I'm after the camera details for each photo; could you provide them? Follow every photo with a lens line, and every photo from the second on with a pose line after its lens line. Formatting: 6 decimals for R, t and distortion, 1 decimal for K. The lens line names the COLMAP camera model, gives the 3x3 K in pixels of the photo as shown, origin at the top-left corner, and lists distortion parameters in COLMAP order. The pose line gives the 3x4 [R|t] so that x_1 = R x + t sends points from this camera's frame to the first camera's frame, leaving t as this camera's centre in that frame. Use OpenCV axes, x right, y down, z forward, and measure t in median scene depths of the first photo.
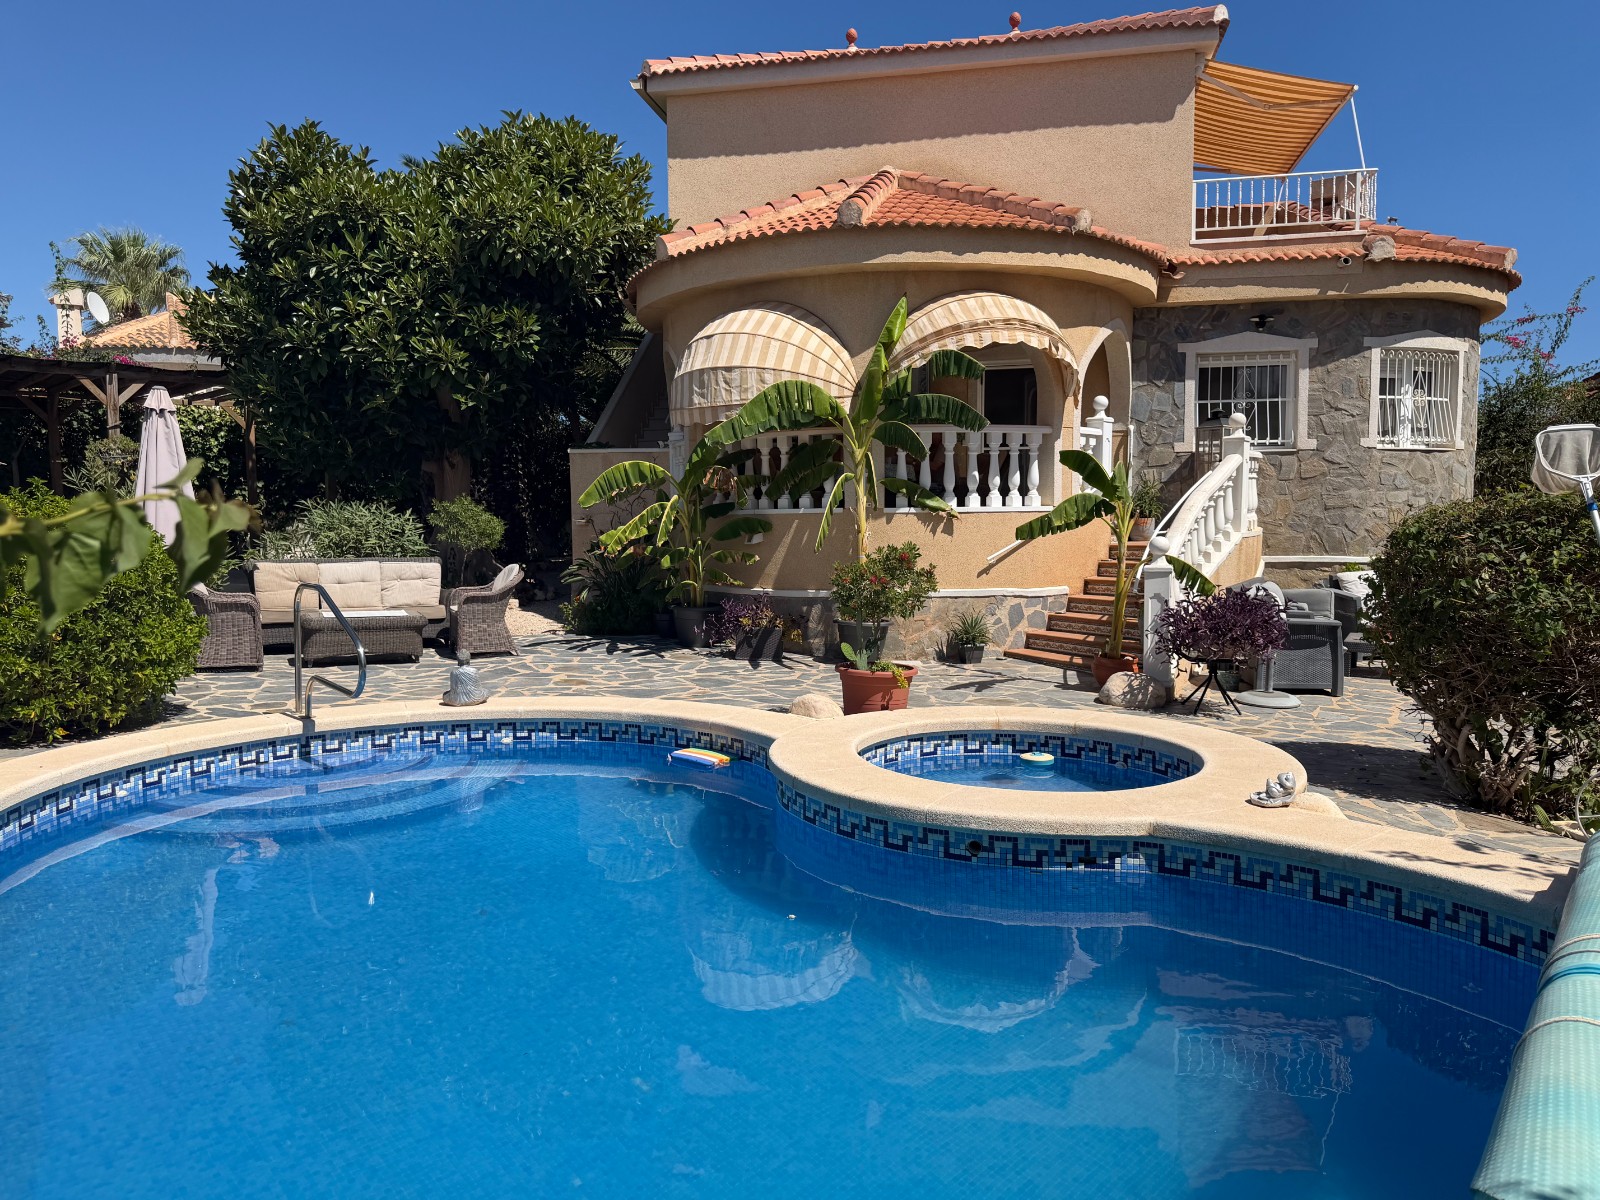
lens RADIAL K [[1138.2, 0, 814.9], [0, 1138.2, 614.6], [0, 0, 1]] dist [0.054607, -0.063746]
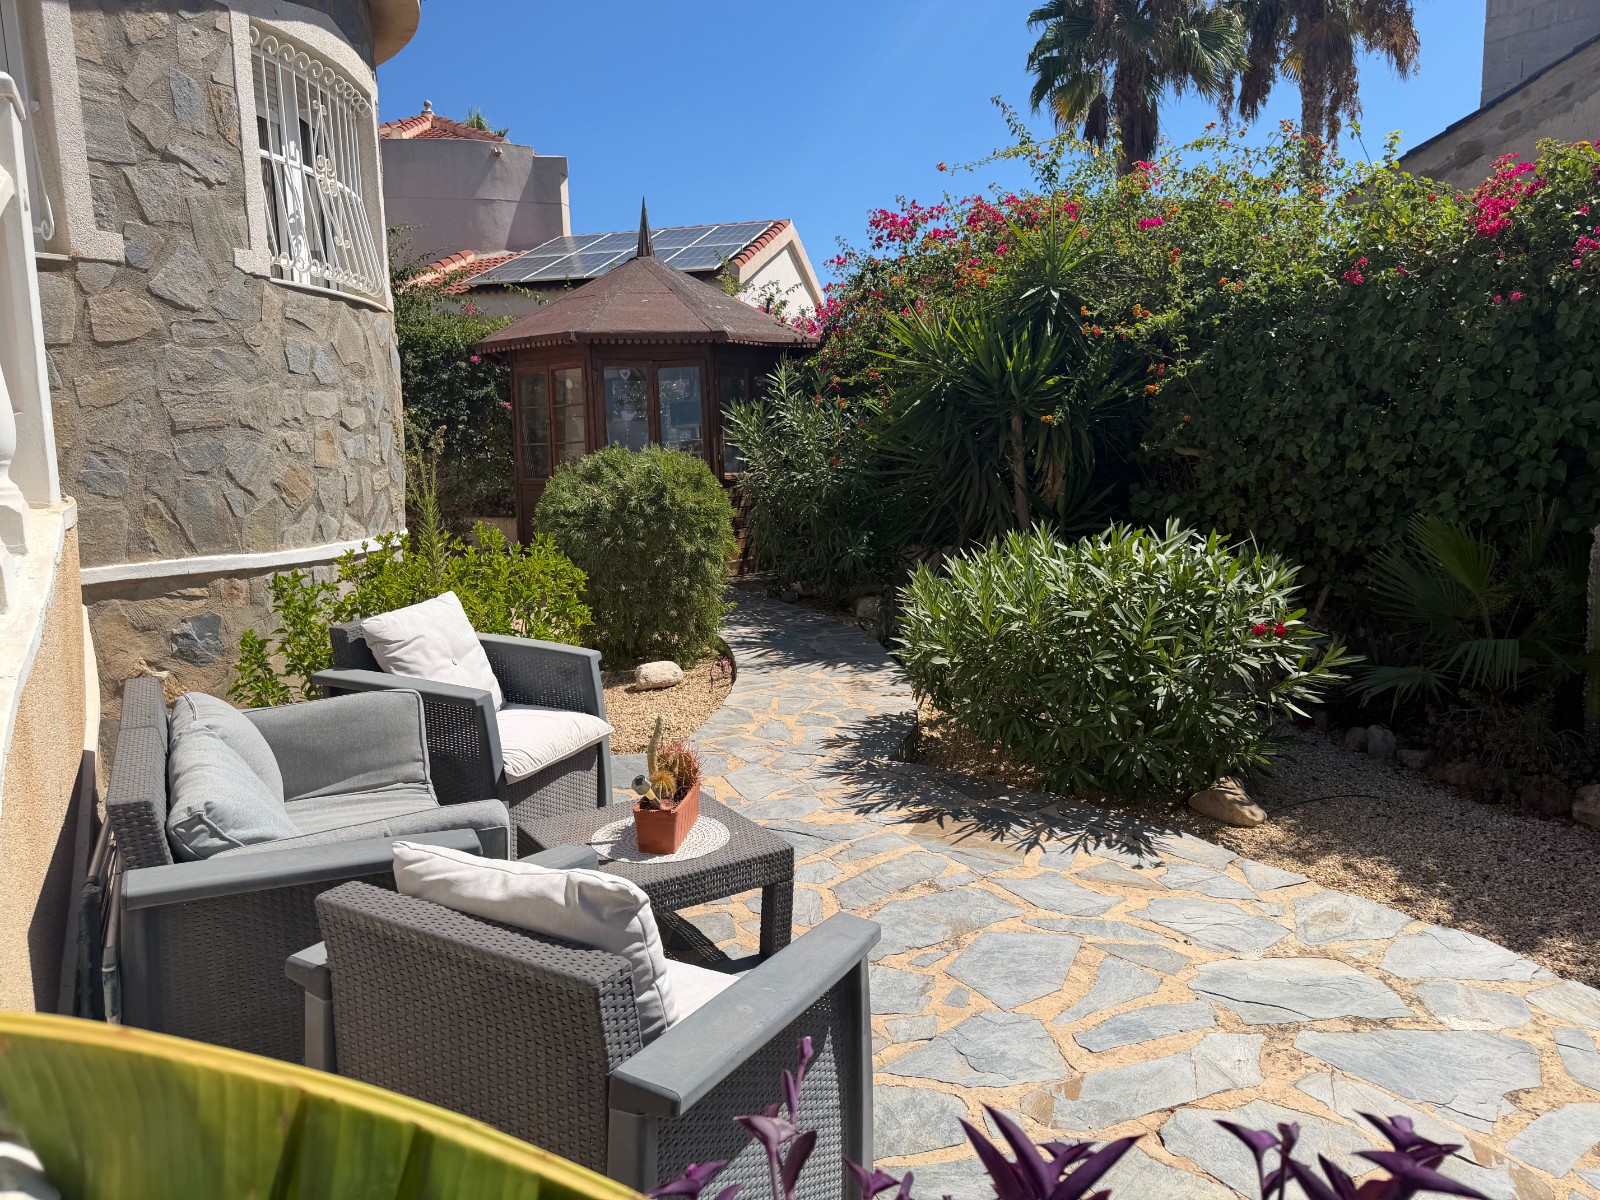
lens RADIAL K [[1138.2, 0, 795.4], [0, 1138.2, 608.5], [0, 0, 1]] dist [0.054607, -0.063746]
pose [[0.430485, -0.127481, 0.893550, 0.193676], [0.098115, 0.990719, 0.094075, -0.050838], [-0.897249, 0.047173, 0.438997, 0.662443]]
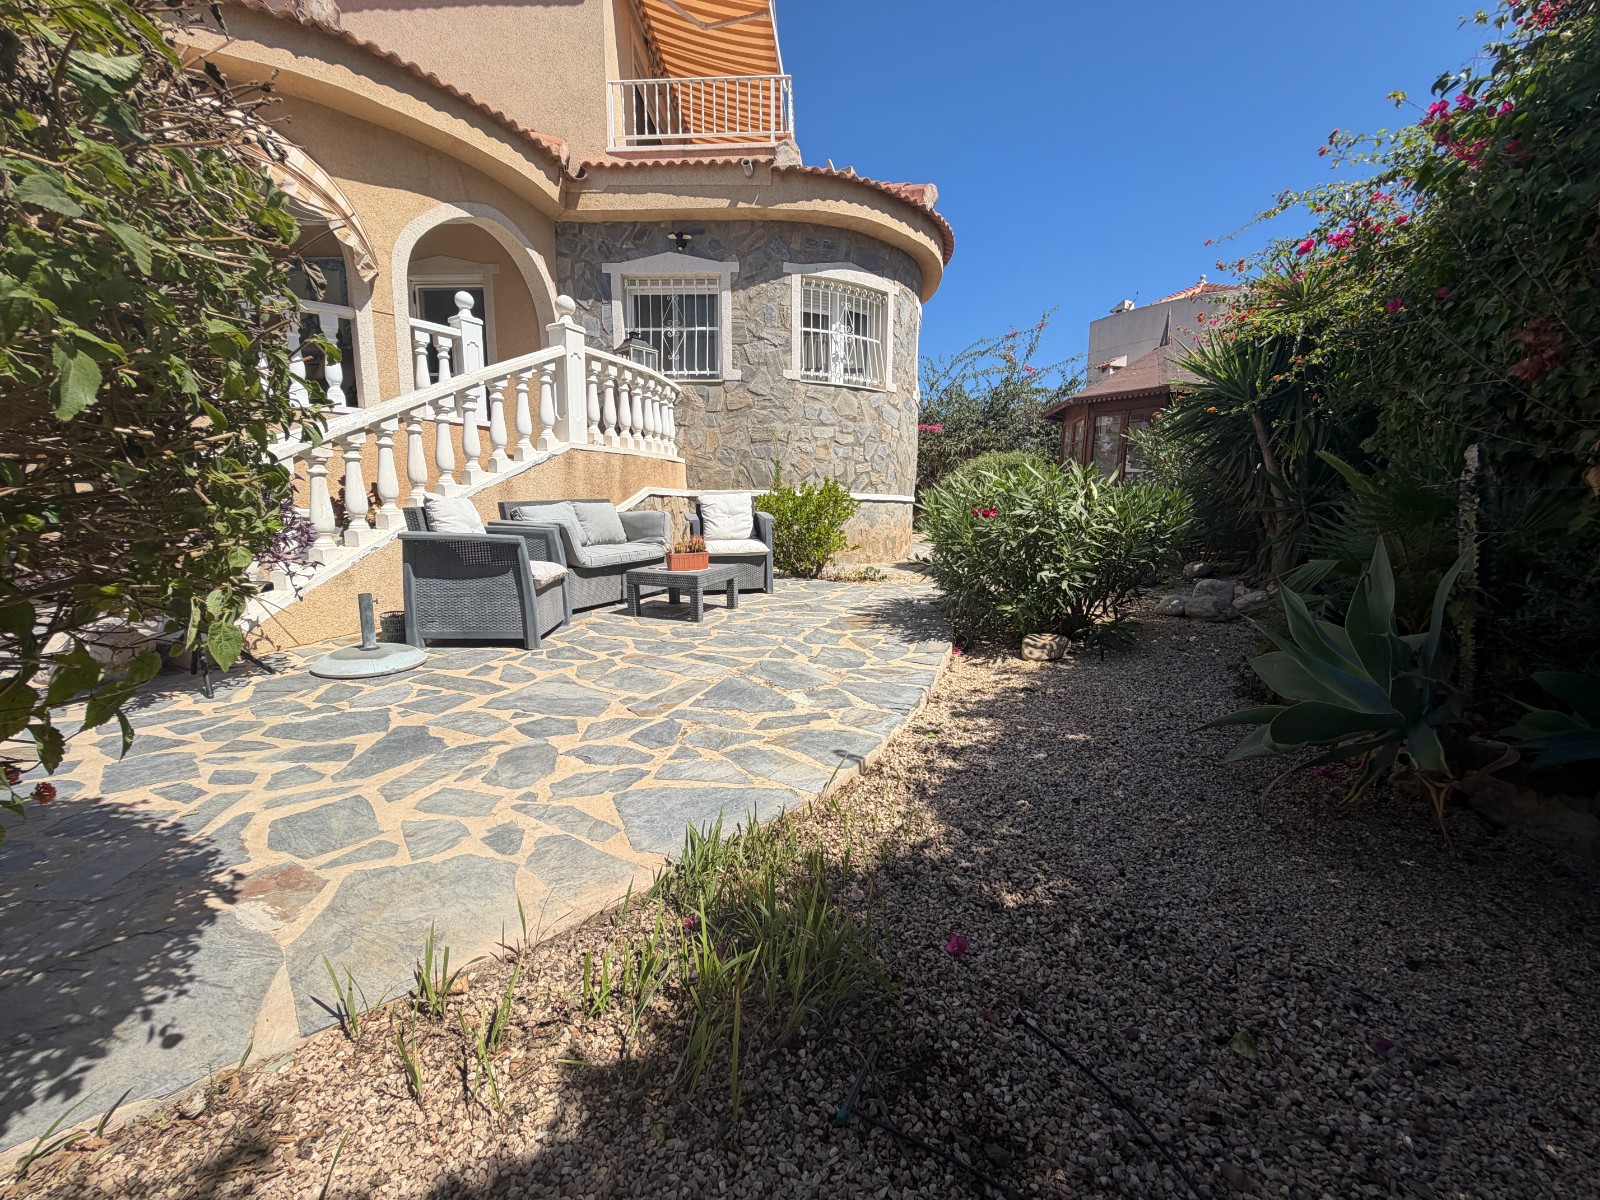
lens RADIAL K [[642.0, 0, 795.7], [0, 642.0, 603.6], [0, 0, 1]] dist [0.001313, -0.000421]
pose [[0.990037, -0.004831, 0.140724, 0.404969], [-0.001988, 0.998832, 0.048270, 0.019187], [-0.140793, -0.048068, 0.988871, 0.444877]]
